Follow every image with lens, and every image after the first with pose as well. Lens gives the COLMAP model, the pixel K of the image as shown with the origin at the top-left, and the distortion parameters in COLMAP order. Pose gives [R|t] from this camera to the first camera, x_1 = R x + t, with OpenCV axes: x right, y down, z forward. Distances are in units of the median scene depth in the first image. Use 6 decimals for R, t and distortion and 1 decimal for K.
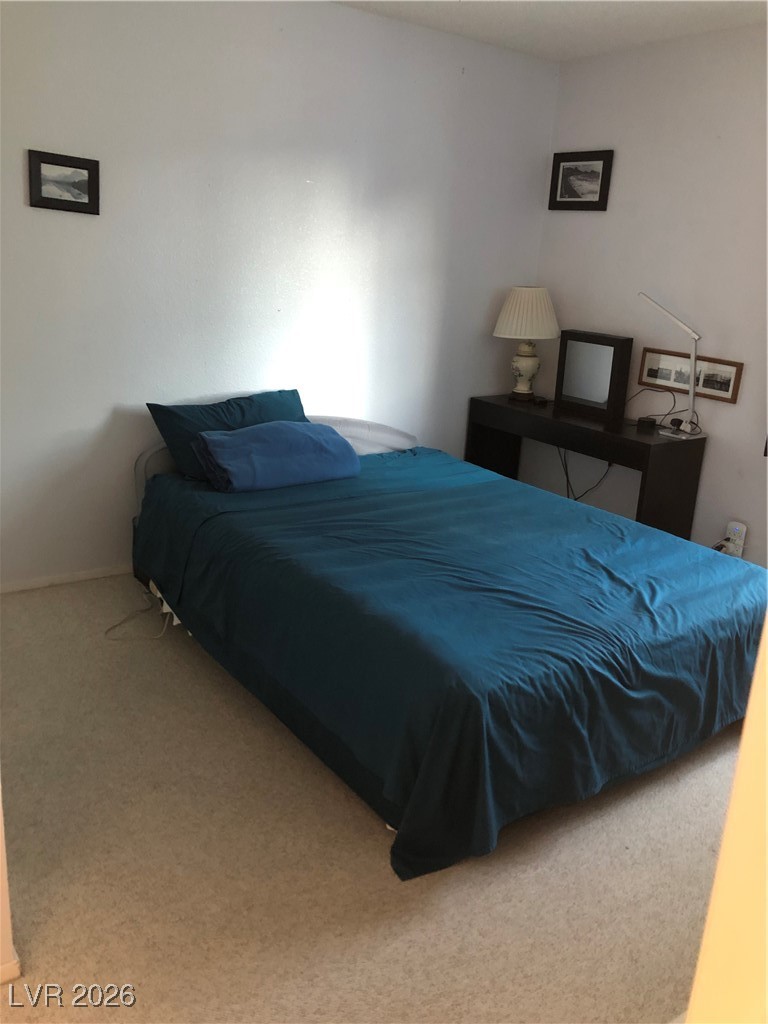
lens RADIAL K [[832.3, 0, 389.8], [0, 832.3, 513.2], [0, 0, 1]] dist [0.055081, -0.068661]
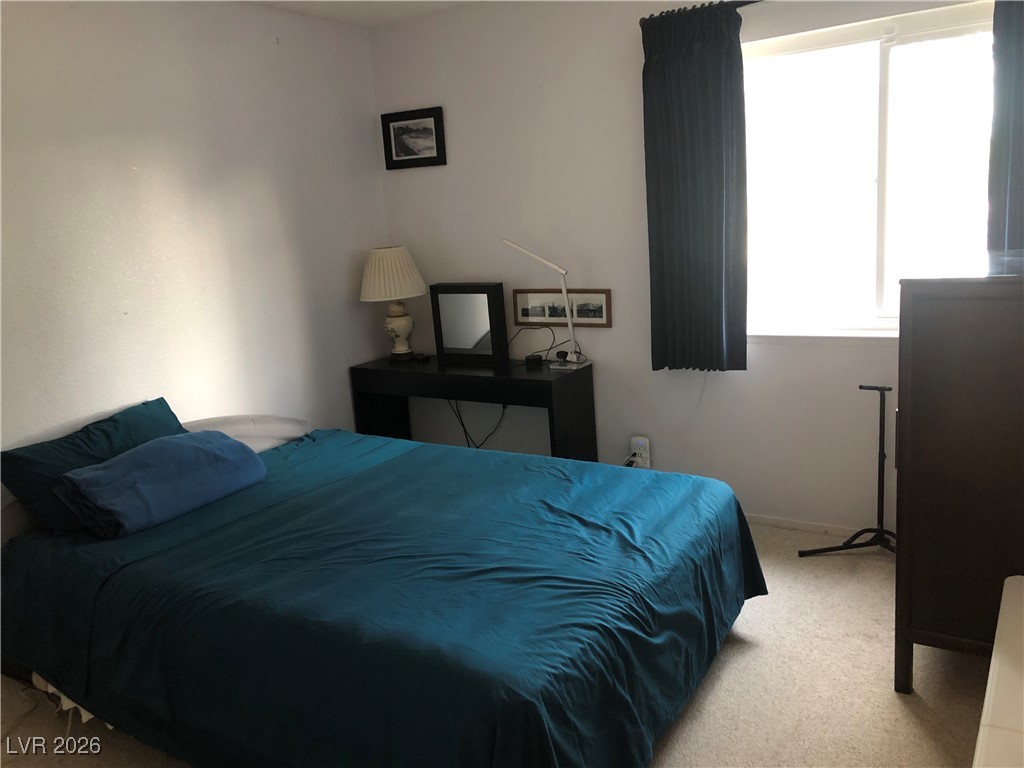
lens RADIAL K [[832.3, 0, 507.7], [0, 832.3, 386.5], [0, 0, 1]] dist [0.055081, -0.068661]
pose [[0.918025, -0.196192, 0.344585, -0.090849], [0.227606, 0.972322, -0.052776, -0.036078], [-0.324694, 0.126879, 0.937270, 0.077256]]
